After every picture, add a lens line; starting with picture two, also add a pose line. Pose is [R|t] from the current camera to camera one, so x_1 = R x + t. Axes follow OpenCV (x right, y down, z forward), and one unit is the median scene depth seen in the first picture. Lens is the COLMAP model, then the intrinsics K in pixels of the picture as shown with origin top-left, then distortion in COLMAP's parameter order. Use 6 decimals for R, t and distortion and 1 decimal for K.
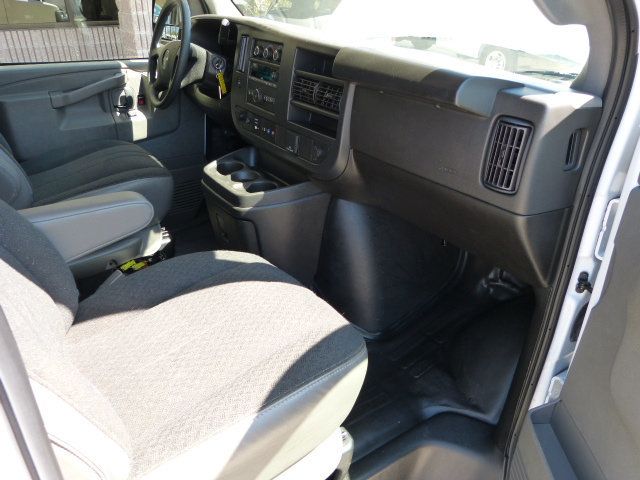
lens RADIAL K [[482.7, 0, 320.0], [0, 482.7, 240.0], [0, 0, 1]] dist [-0.041611, 0.037155]
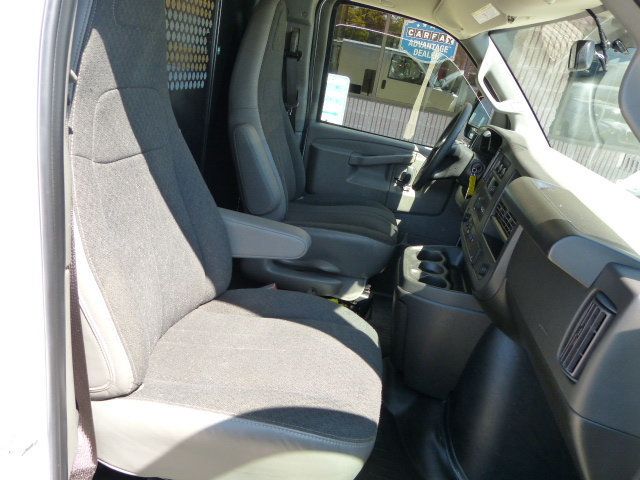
lens RADIAL K [[482.7, 0, 320.0], [0, 482.7, 240.0], [0, 0, 1]] dist [-0.041611, 0.037155]
pose [[0.705055, 0.361766, -0.609936, 0.286054], [-0.469511, 0.882718, -0.019173, -0.051394], [0.531466, 0.299890, 0.792218, 0.025600]]
